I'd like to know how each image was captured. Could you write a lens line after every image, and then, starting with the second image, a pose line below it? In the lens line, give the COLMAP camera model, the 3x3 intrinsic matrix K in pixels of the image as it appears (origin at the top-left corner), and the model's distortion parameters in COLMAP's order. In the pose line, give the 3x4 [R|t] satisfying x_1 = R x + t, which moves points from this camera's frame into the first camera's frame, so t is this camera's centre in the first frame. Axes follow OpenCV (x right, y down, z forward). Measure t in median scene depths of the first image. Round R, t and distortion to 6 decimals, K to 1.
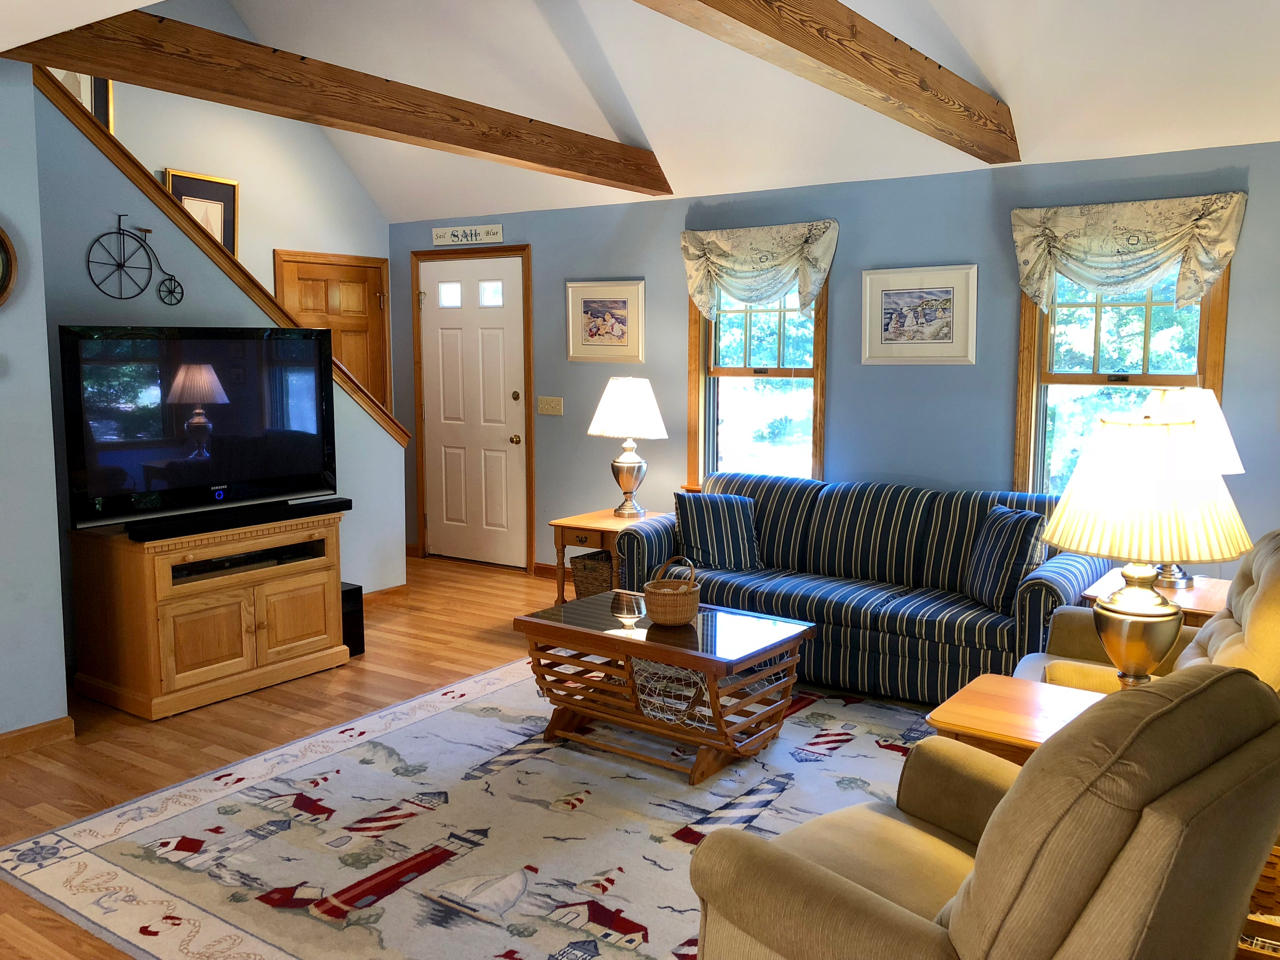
lens RADIAL K [[1060.1, 0, 643.5], [0, 1060.1, 477.4], [0, 0, 1]] dist [0.054046, -0.061405]
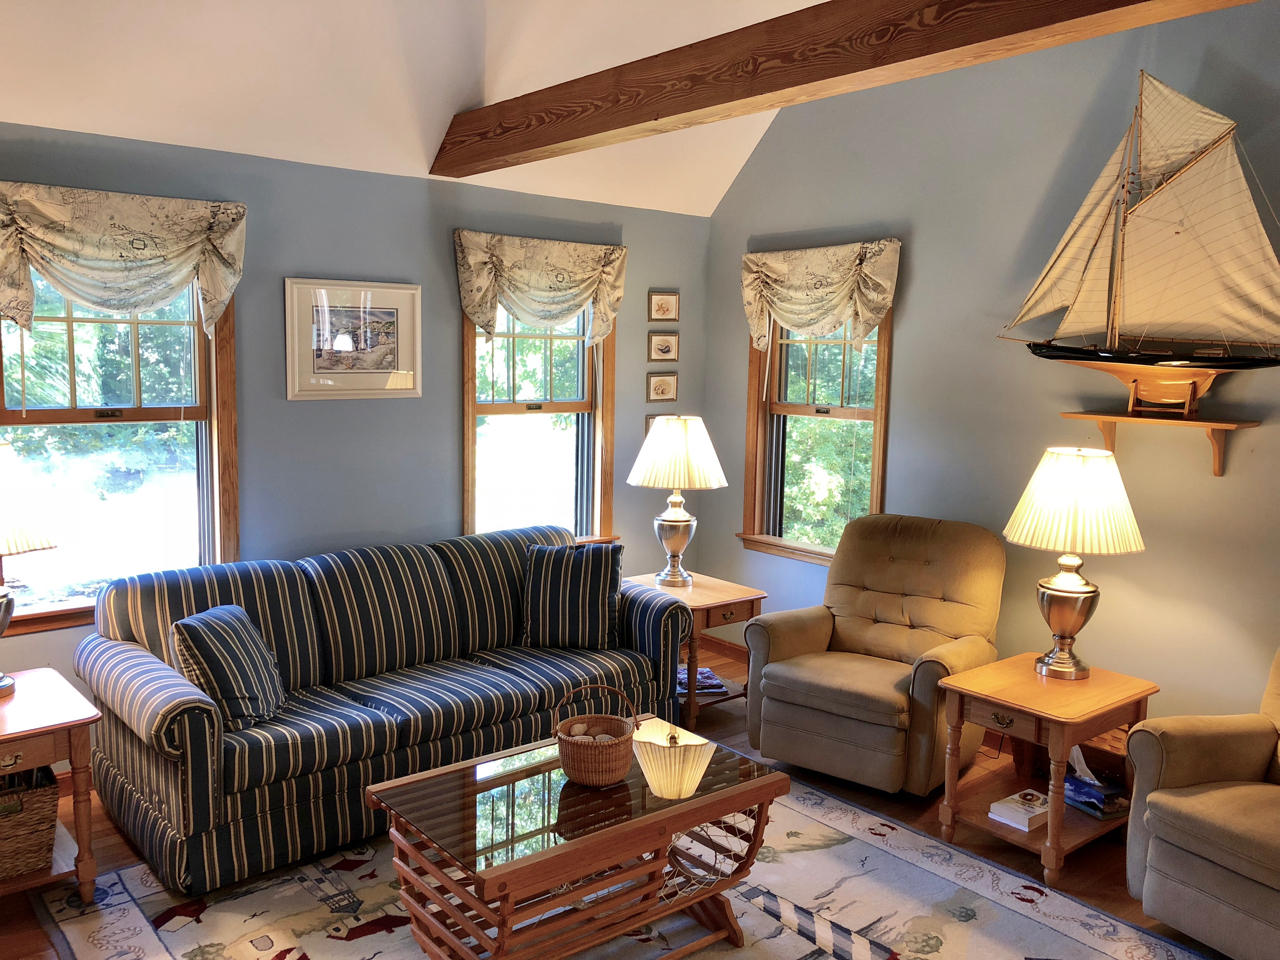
lens RADIAL K [[1060.1, 0, 640.2], [0, 1060.1, 481.4], [0, 0, 1]] dist [0.054046, -0.061405]
pose [[0.259745, -0.114380, 0.958880, -0.502461], [0.101582, 0.990688, 0.090657, -0.098375], [-0.960320, 0.073857, 0.268945, 0.591836]]
